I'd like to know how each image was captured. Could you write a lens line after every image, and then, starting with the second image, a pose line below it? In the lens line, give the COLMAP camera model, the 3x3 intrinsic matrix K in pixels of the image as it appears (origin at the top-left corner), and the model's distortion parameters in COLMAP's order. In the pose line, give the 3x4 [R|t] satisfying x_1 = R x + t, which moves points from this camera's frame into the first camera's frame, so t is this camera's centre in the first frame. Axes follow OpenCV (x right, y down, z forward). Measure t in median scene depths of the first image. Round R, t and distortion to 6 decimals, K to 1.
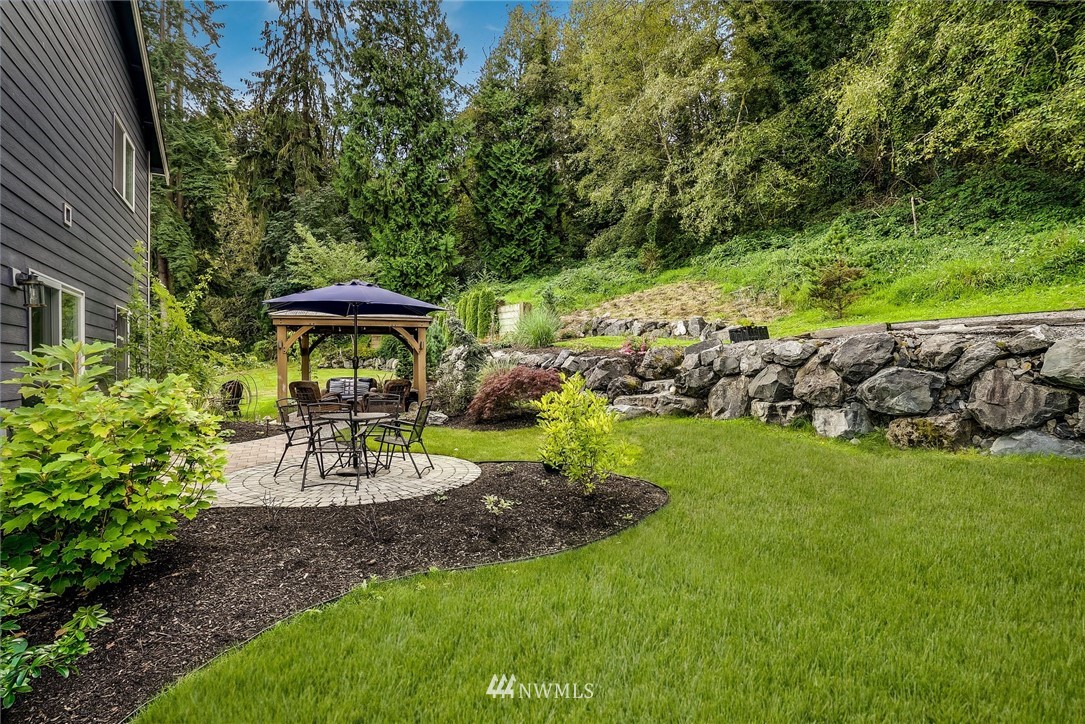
lens RADIAL K [[515.0, 0, 542.5], [0, 515.0, 362.0], [0, 0, 1]] dist [-0.058609, 0.021763]
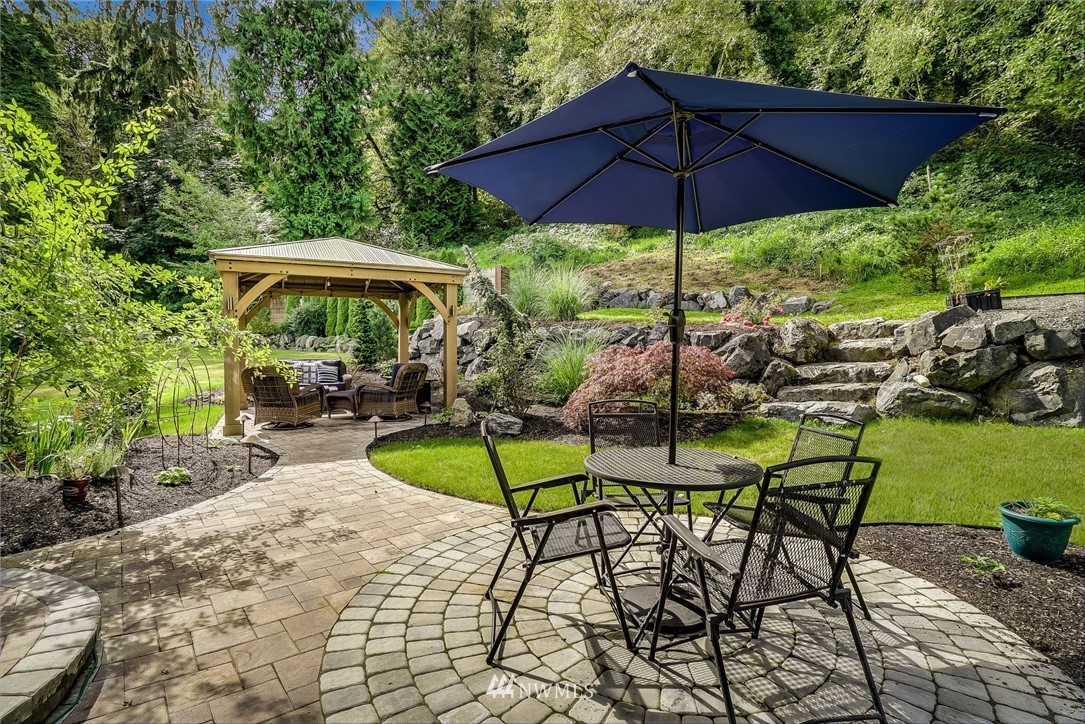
lens RADIAL K [[529.0, 0, 542.5], [0, 529.0, 362.0], [0, 0, 1]] dist [-0.054844, 0.024616]
pose [[0.979903, -0.000691, 0.199475, -0.068159], [-0.007037, 0.999252, 0.038028, 0.001594], [-0.199352, -0.038667, 0.979165, 0.080055]]
